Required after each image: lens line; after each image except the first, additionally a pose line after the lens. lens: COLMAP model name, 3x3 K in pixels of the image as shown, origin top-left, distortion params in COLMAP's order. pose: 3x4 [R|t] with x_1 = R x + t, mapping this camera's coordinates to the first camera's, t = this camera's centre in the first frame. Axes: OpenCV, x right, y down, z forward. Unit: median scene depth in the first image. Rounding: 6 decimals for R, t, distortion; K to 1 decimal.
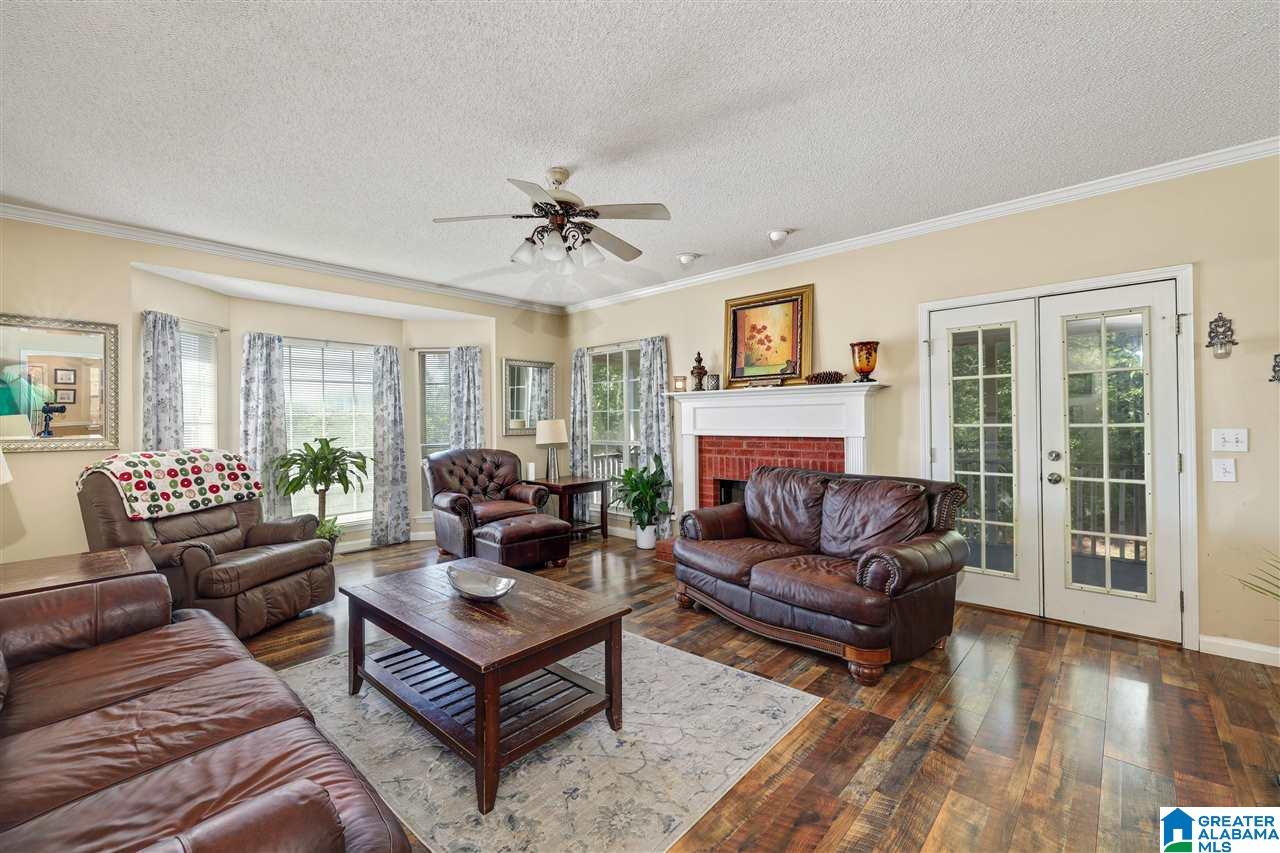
lens RADIAL K [[530.8, 0, 632.6], [0, 530.8, 421.8], [0, 0, 1]] dist [-0.001903, -0.000156]
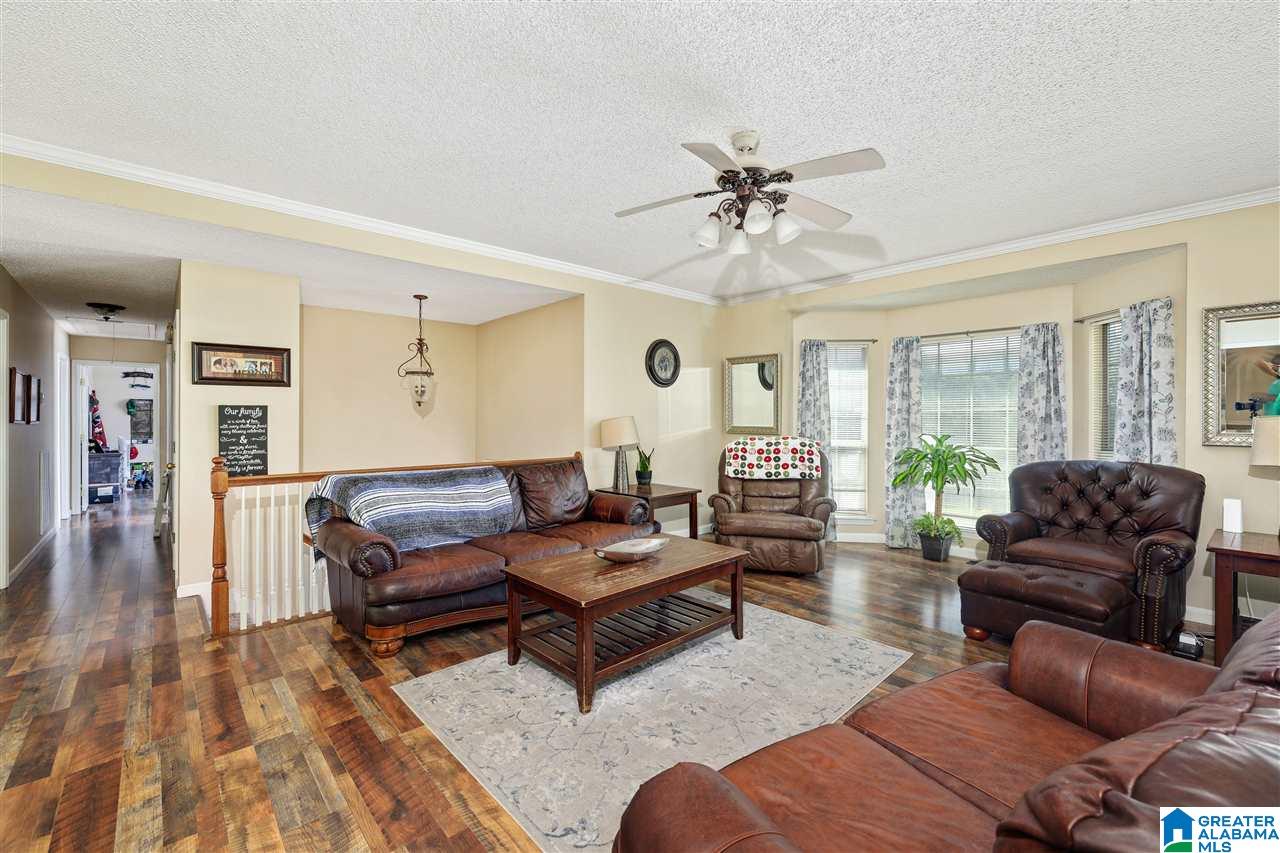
lens RADIAL K [[530.8, 0, 632.6], [0, 530.8, 418.7], [0, 0, 1]] dist [-0.001903, -0.000156]
pose [[-0.084542, 0.009366, -0.996376, 0.611374], [-0.004646, 0.999941, 0.009794, -0.008055], [0.996409, 0.005457, -0.084493, 0.720187]]
